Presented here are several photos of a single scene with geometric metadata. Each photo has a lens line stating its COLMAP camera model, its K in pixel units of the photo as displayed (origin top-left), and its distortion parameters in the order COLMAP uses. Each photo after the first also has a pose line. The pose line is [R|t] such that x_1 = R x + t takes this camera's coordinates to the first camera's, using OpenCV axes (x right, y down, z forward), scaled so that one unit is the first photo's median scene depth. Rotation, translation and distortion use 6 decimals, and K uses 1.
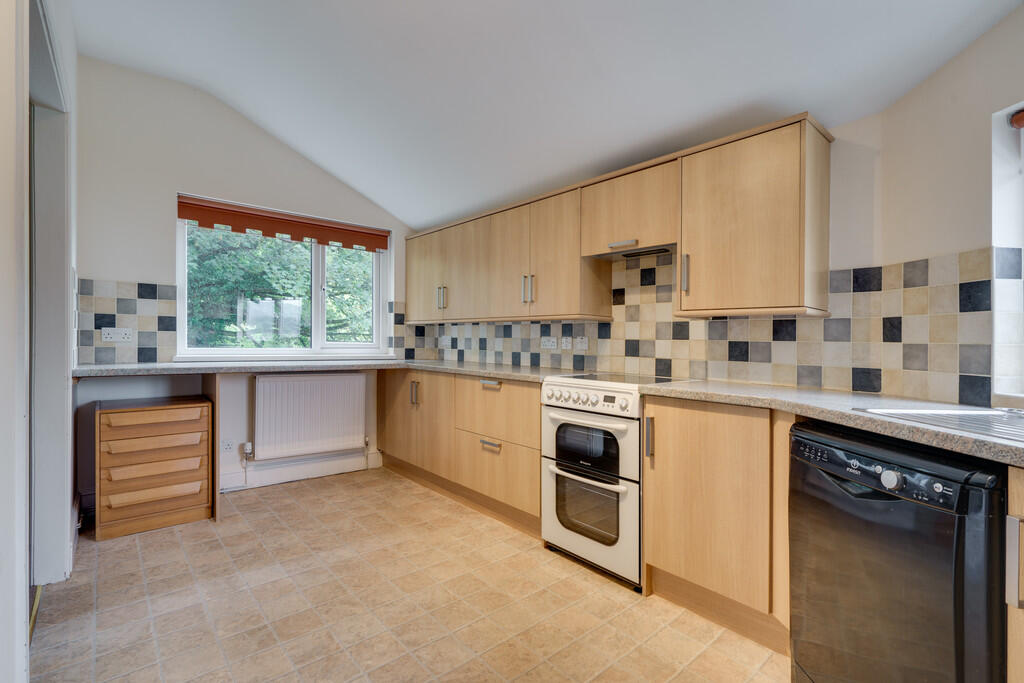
lens RADIAL K [[473.7, 0, 512.1], [0, 473.7, 337.5], [0, 0, 1]] dist [0.000062, 0.000134]
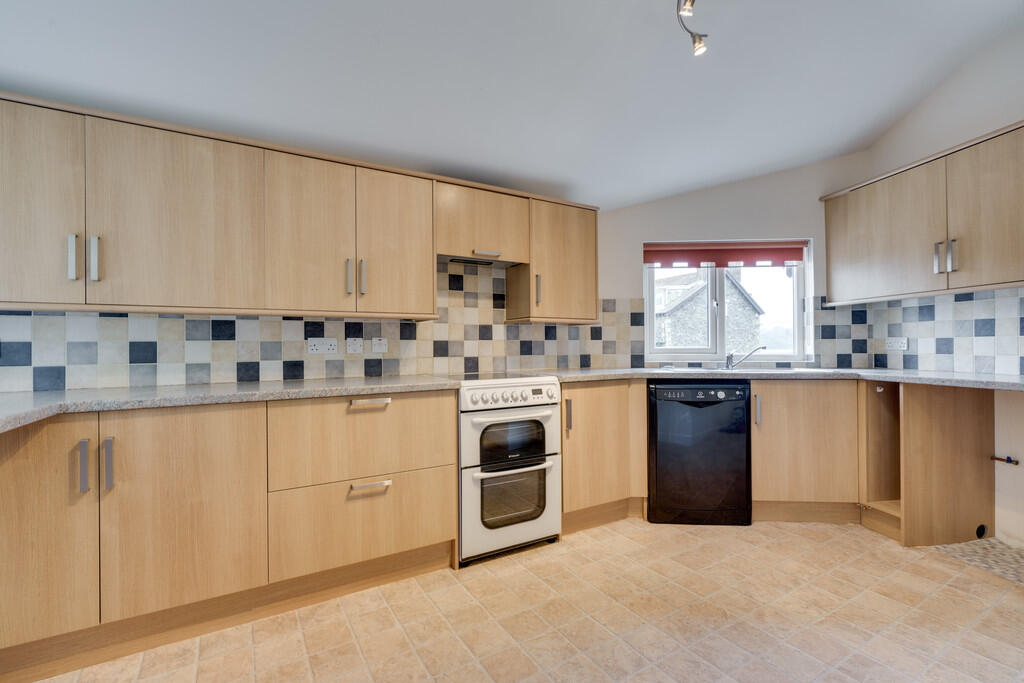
lens RADIAL K [[462.4, 0, 514.5], [0, 462.4, 341.2], [0, 0, 1]] dist [0.001470, 0.000395]
pose [[0.175556, -0.010519, 0.984413, -0.801307], [0.004786, 0.999940, 0.009831, -0.004043], [-0.984458, 0.002986, 0.175596, 0.748415]]
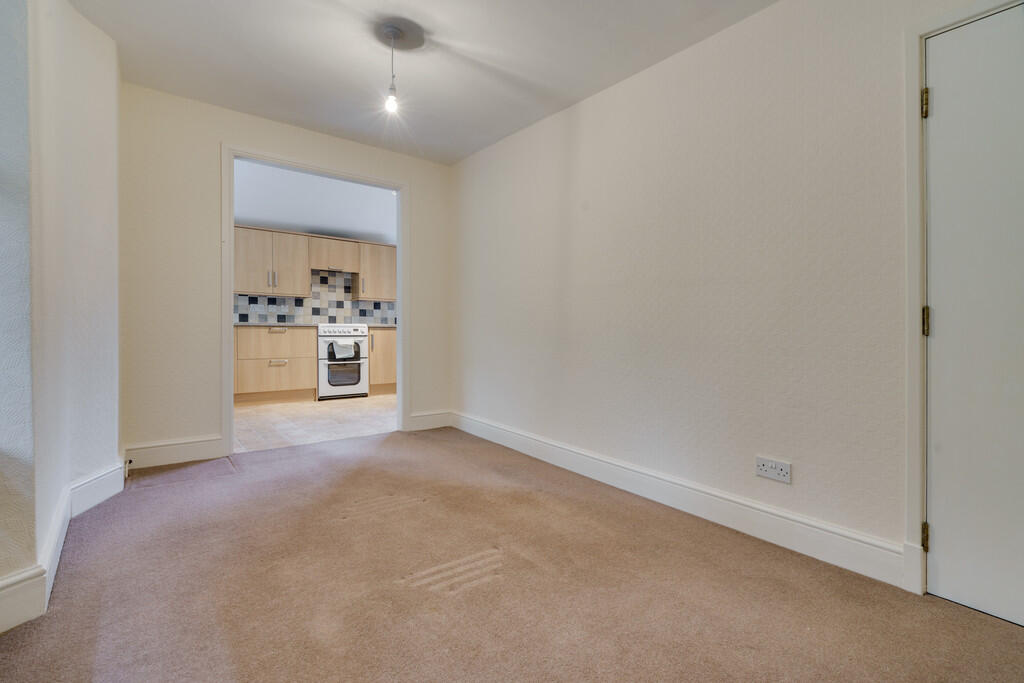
lens RADIAL K [[462.4, 0, 514.5], [0, 462.4, 341.2], [0, 0, 1]] dist [0.001470, 0.000395]
pose [[0.035199, -0.048459, 0.998205, -2.088862], [-0.018653, 0.998618, 0.049137, 0.041860], [-0.999206, -0.020349, 0.034247, 0.007960]]
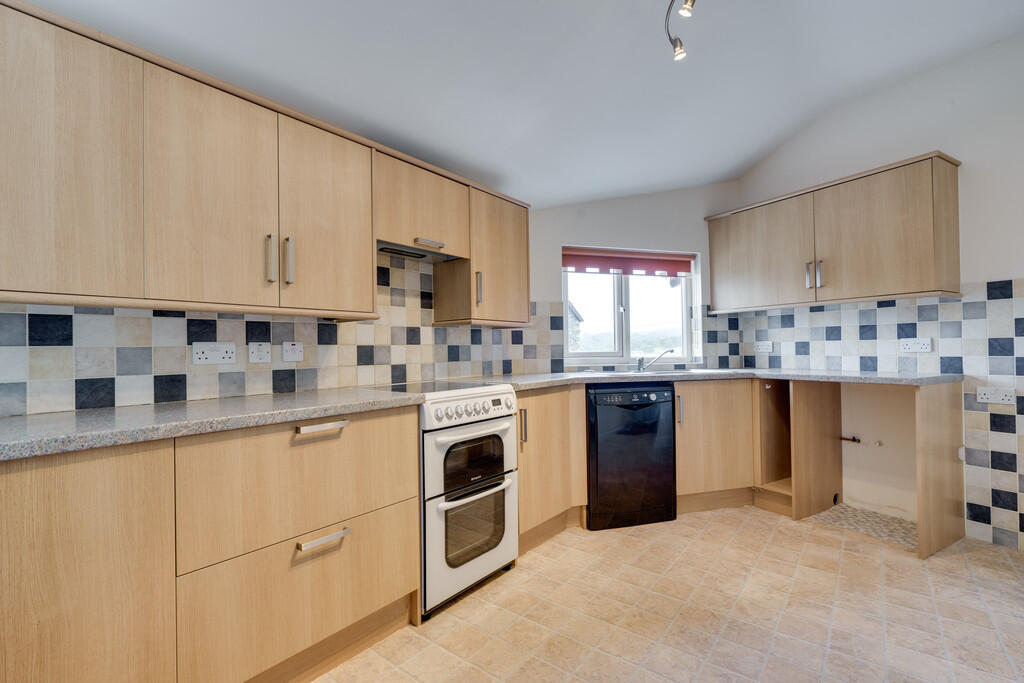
lens RADIAL K [[462.4, 0, 514.5], [0, 462.4, 341.2], [0, 0, 1]] dist [0.001470, 0.000395]
pose [[-0.187979, 0.000583, 0.982173, -0.689242], [0.004960, 0.999988, 0.000355, -0.002431], [-0.982160, 0.004938, -0.187980, 1.005910]]
